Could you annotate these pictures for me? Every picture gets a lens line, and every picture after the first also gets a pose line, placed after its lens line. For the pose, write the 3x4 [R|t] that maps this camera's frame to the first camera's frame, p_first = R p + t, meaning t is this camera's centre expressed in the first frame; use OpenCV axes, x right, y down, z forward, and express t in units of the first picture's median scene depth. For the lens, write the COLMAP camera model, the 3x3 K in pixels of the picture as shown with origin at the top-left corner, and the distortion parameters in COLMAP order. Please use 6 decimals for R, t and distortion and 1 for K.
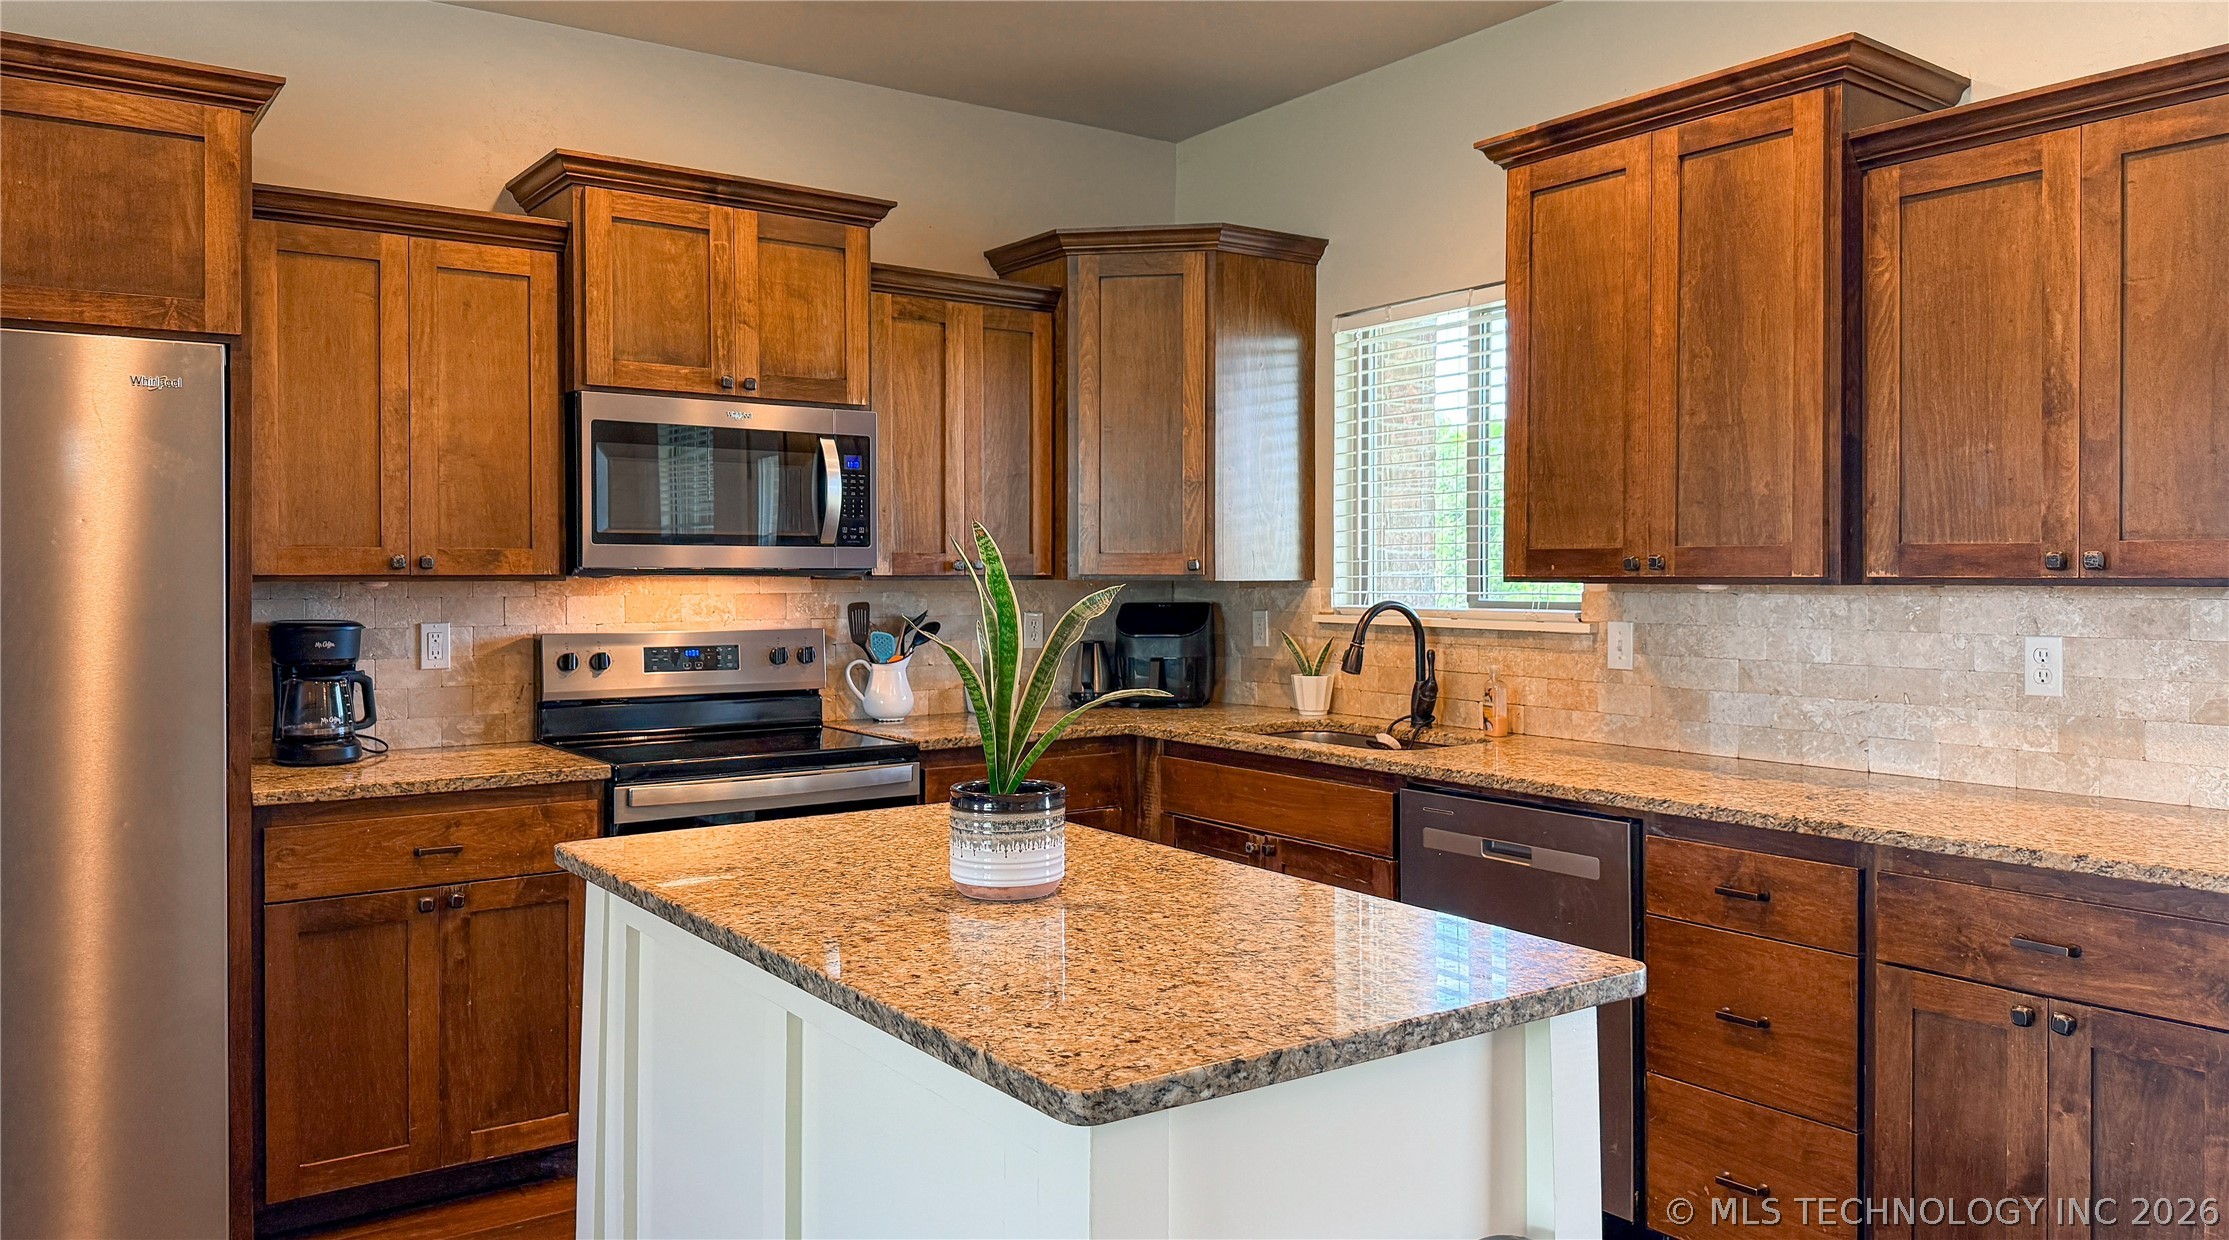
lens RADIAL K [[1581.6, 0, 1131.1], [0, 1581.6, 593.0], [0, 0, 1]] dist [0.061767, -0.075974]
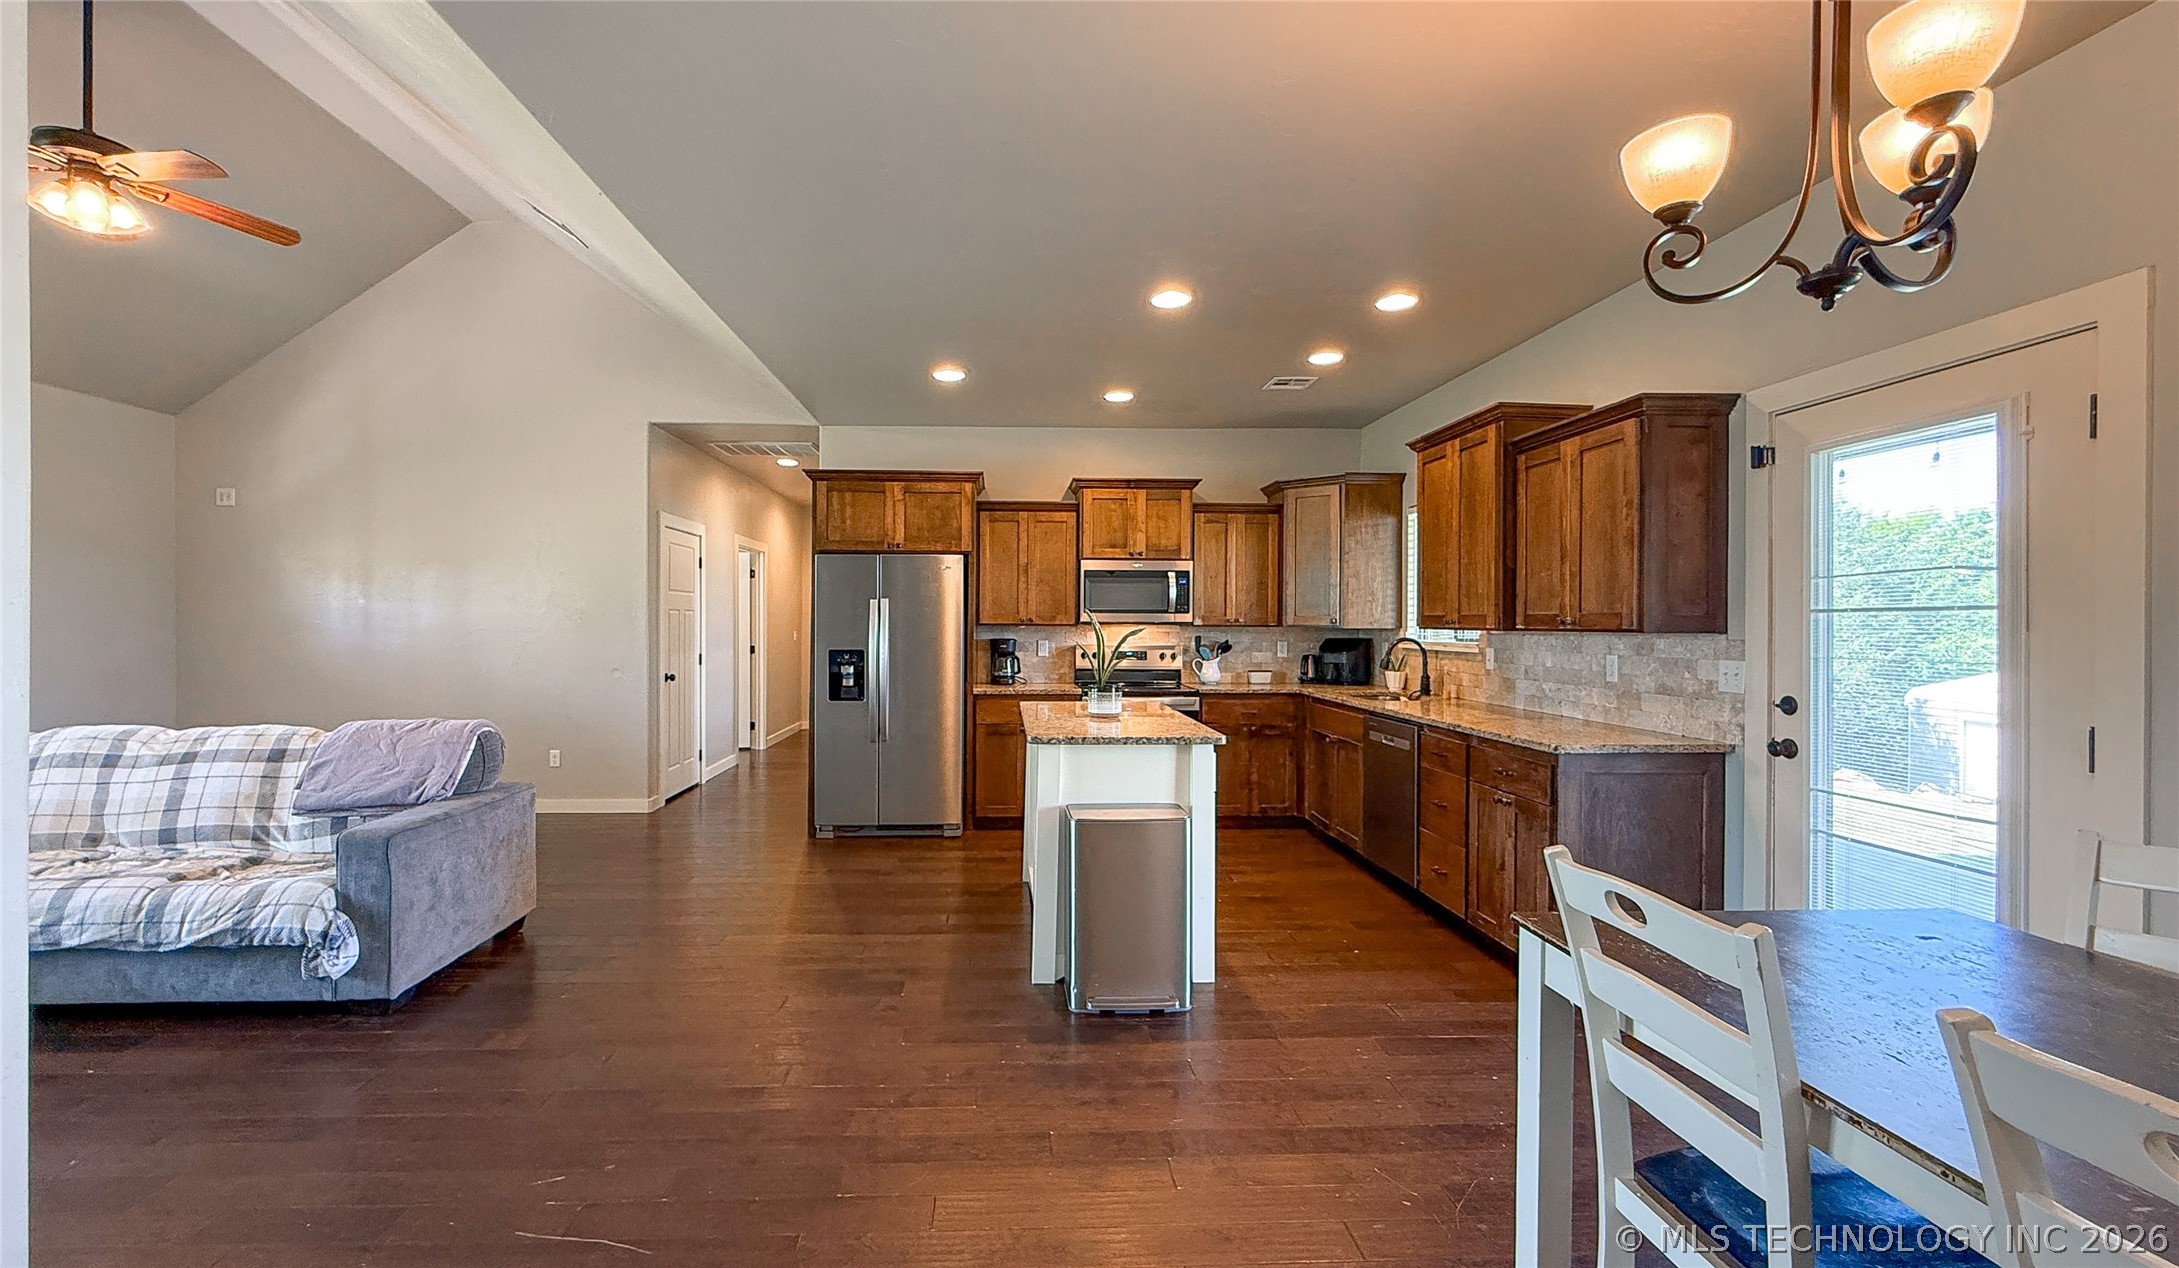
lens RADIAL K [[940.1, 0, 1034.0], [0, 940.1, 624.9], [0, 0, 1]] dist [0.004322, -0.001278]
pose [[0.831628, 0.005964, -0.555301, 0.590410], [-0.012544, 0.999889, -0.008048, 0.005401], [0.555191, 0.013659, 0.831611, -0.504859]]
